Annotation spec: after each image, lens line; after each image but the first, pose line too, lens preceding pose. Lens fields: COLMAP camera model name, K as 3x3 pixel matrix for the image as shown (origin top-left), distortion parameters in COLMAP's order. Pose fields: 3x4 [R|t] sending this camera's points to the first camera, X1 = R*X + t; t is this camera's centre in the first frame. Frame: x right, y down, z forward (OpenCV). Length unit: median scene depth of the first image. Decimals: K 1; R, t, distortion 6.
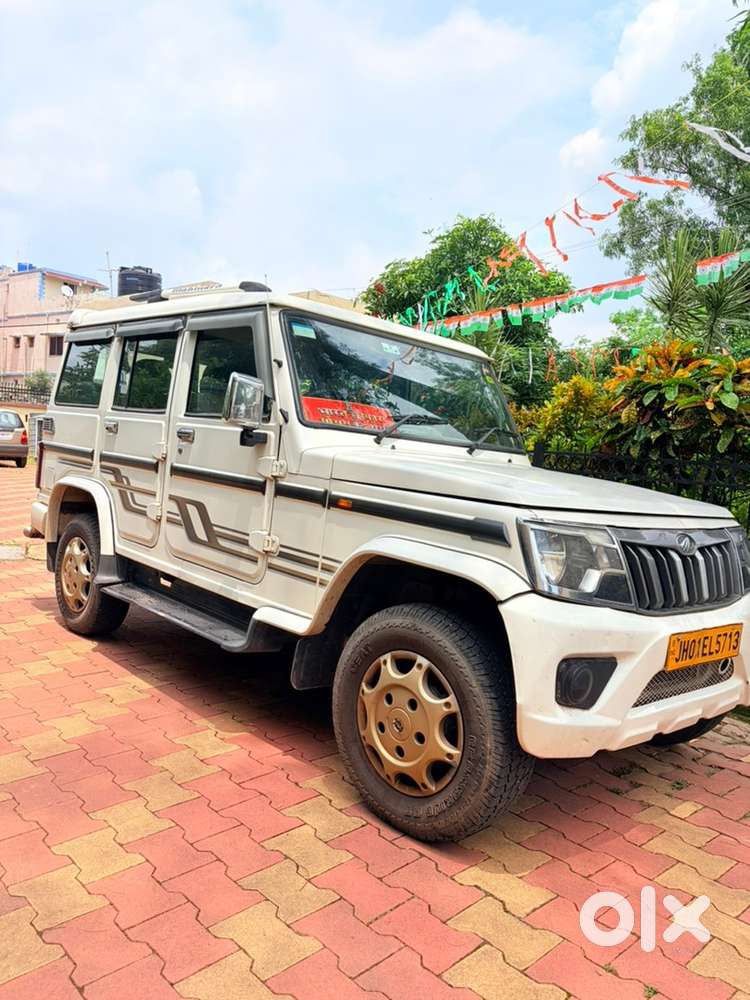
lens RADIAL K [[751.8, 0, 370.3], [0, 751.8, 499.7], [0, 0, 1]] dist [0.044680, -0.040708]
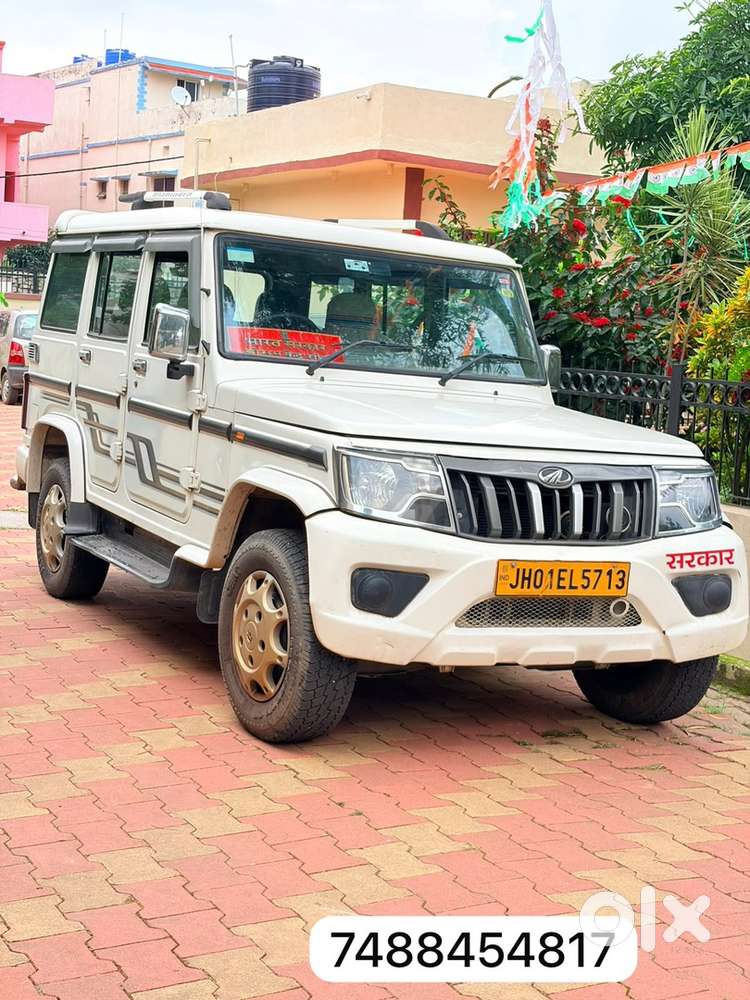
lens RADIAL K [[1500.4, 0, 358.7], [0, 1500.4, 487.3], [0, 0, 1]] dist [0.131306, 0.000000]
pose [[0.961533, 0.011374, -0.274455, 0.603521], [-0.008587, 0.999899, 0.011355, 0.044553], [0.274557, -0.008561, 0.961533, -0.805545]]
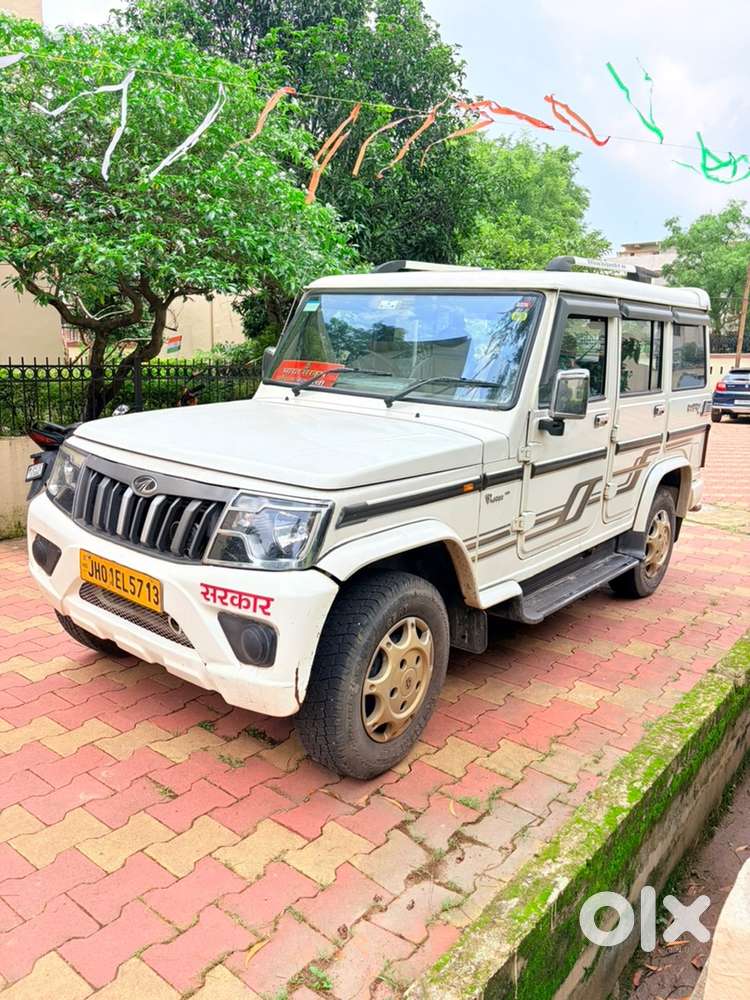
lens RADIAL K [[751.8, 0, 376.3], [0, 751.8, 496.1], [0, 0, 1]] dist [0.044680, -0.040708]
pose [[0.157236, 0.115333, -0.980803, 1.271038], [-0.085781, 0.990998, 0.102780, -0.052199], [0.983829, 0.067973, 0.165713, 0.975556]]
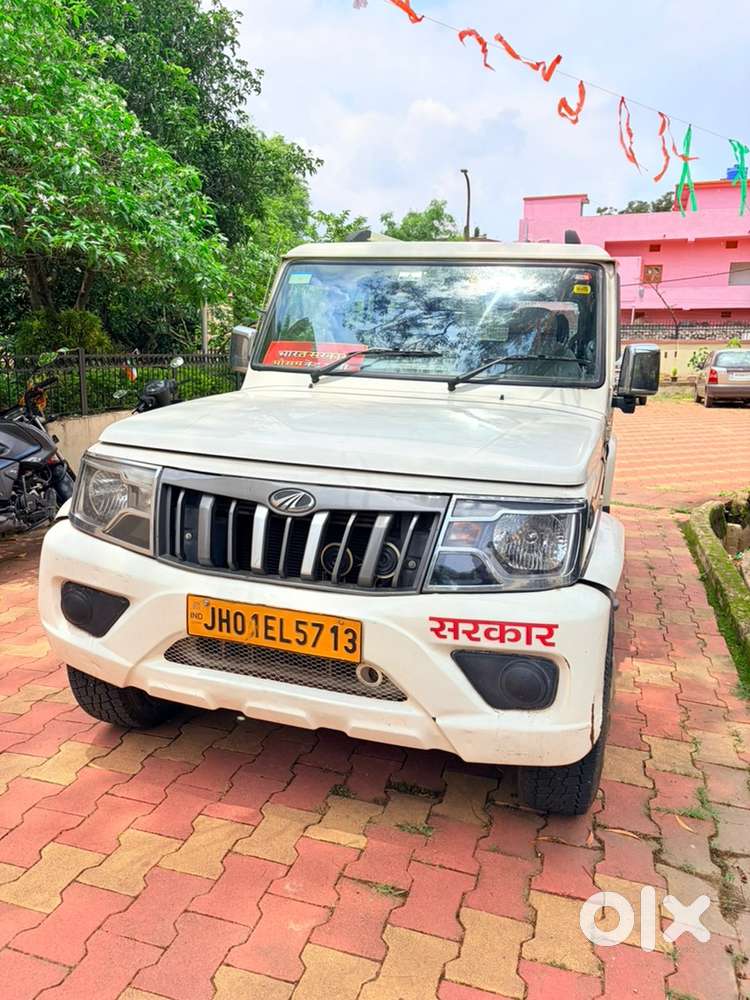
lens RADIAL K [[751.8, 0, 375.9], [0, 751.8, 499.5], [0, 0, 1]] dist [0.044680, -0.040708]
pose [[0.503898, 0.102498, -0.857660, 0.973911], [-0.037238, 0.994589, 0.096984, -0.019689], [0.862960, -0.016932, 0.504989, 0.578490]]
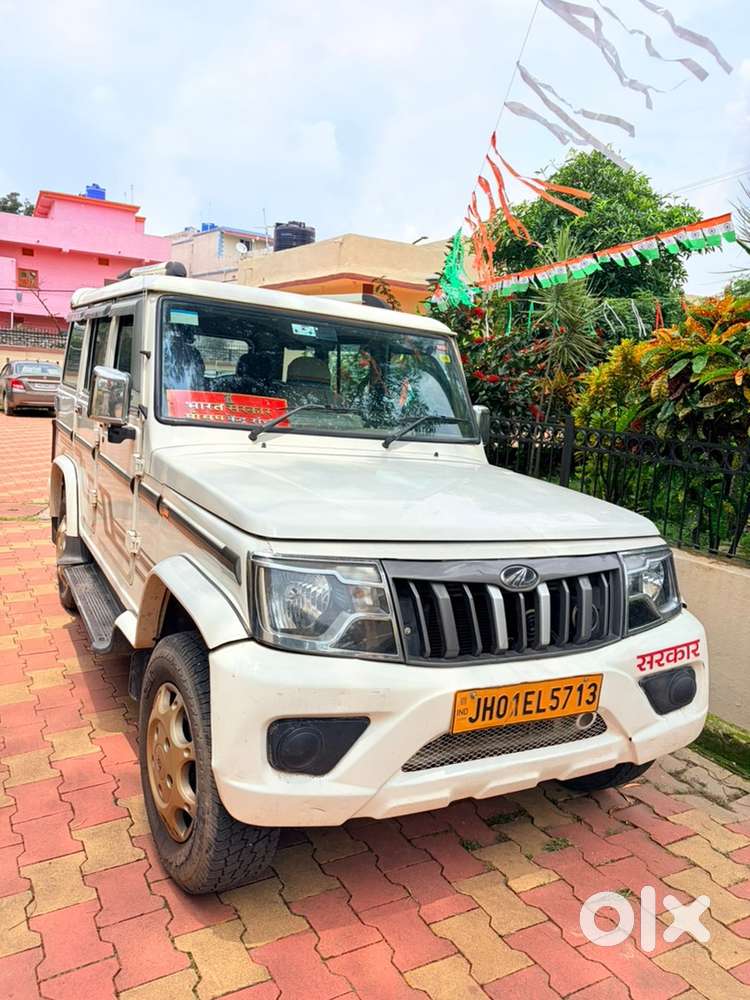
lens RADIAL K [[751.8, 0, 370.7], [0, 751.8, 501.2], [0, 0, 1]] dist [0.044680, -0.040708]
pose [[0.971569, 0.028306, -0.235057, 0.384495], [-0.011613, 0.997330, 0.072100, -0.070891], [0.236470, -0.067321, 0.969304, 0.139892]]
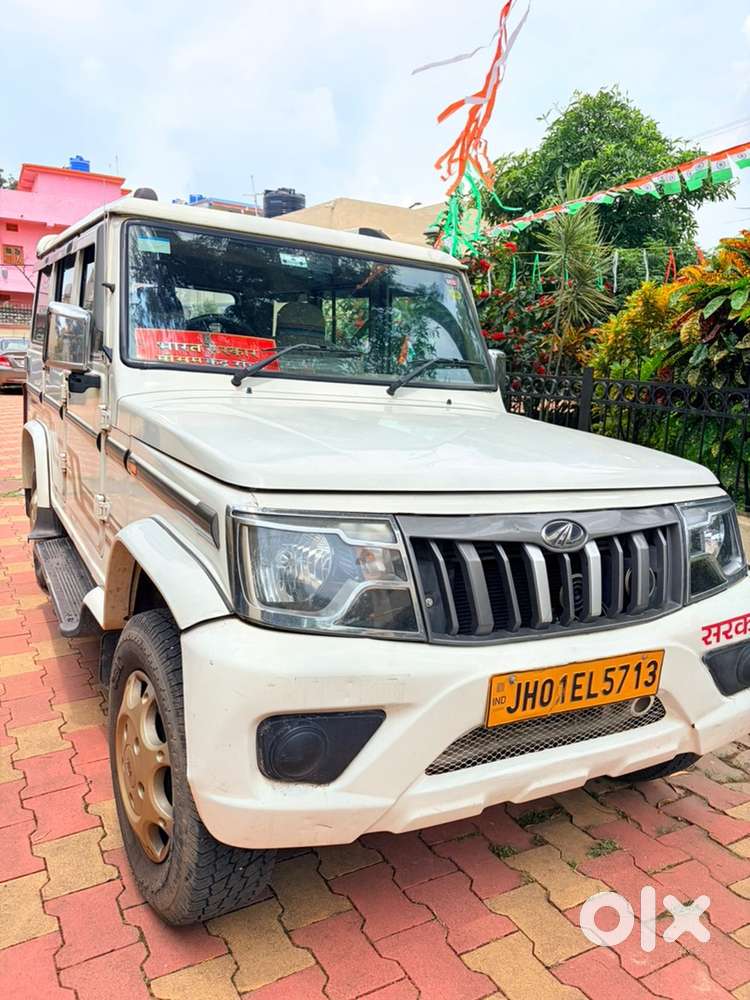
lens RADIAL K [[751.8, 0, 368.7], [0, 751.8, 501.9], [0, 0, 1]] dist [0.044680, -0.040708]
pose [[0.972392, 0.016760, -0.232750, 0.344757], [0.007984, 0.994444, 0.104968, -0.036756], [0.233216, -0.103928, 0.966855, 0.263669]]
